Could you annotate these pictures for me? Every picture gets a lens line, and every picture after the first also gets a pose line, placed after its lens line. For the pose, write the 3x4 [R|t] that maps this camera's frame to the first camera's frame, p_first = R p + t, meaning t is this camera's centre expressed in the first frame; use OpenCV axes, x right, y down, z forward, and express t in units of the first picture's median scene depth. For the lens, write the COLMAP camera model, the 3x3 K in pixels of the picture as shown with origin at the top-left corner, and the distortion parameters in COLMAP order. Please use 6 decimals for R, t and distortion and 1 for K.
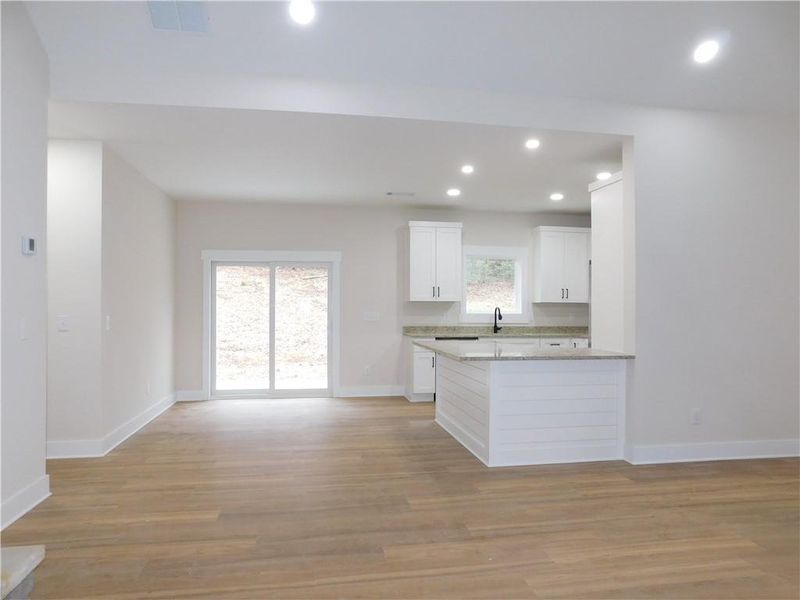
lens RADIAL K [[535.0, 0, 396.9], [0, 535.0, 300.9], [0, 0, 1]] dist [-0.057046, 0.053983]
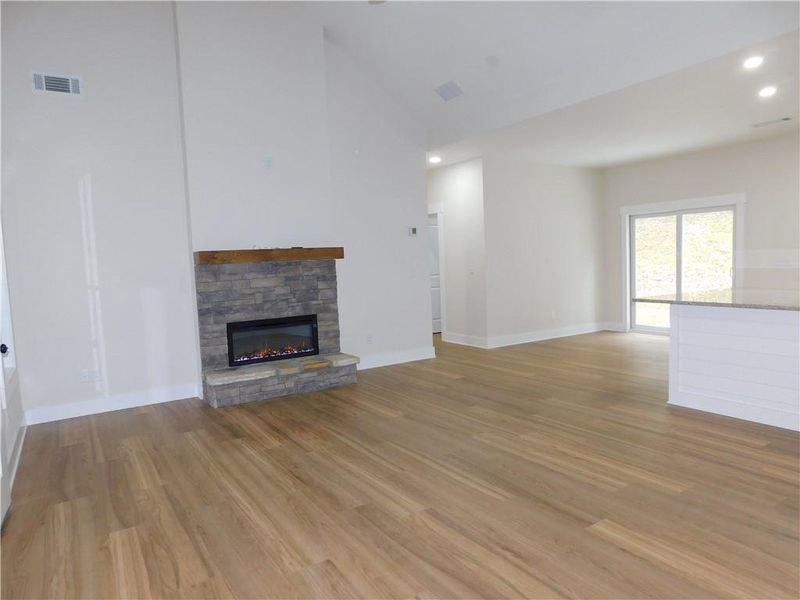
lens RADIAL K [[535.0, 0, 396.9], [0, 535.0, 300.9], [0, 0, 1]] dist [-0.057046, 0.053983]
pose [[0.385685, 0.051049, -0.921217, 0.538066], [0.046853, 0.996096, 0.074815, 0.002042], [0.921440, -0.072017, 0.381788, 0.061422]]
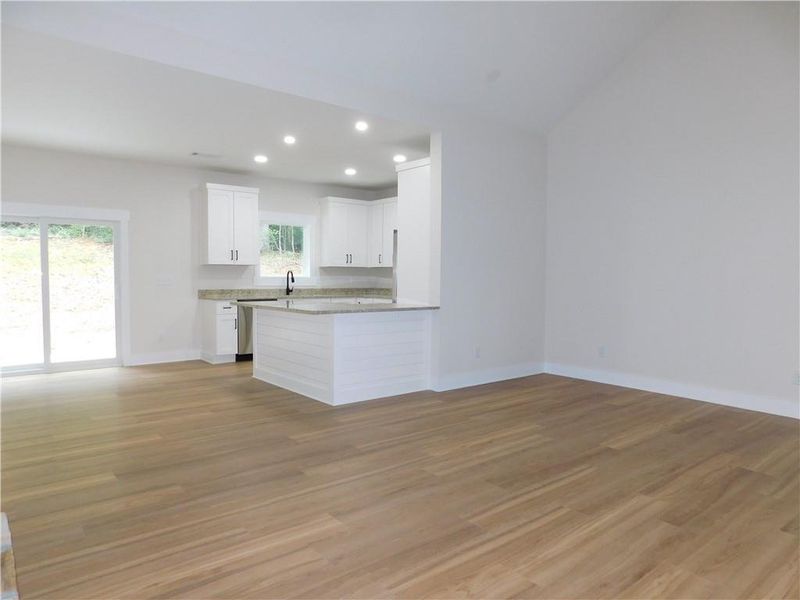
lens RADIAL K [[535.0, 0, 396.9], [0, 535.0, 300.9], [0, 0, 1]] dist [-0.057046, 0.053983]
pose [[0.874150, -0.023215, 0.485101, -0.153298], [-0.006044, 0.998260, 0.058664, 0.008733], [-0.485618, -0.054213, 0.872488, -0.038850]]
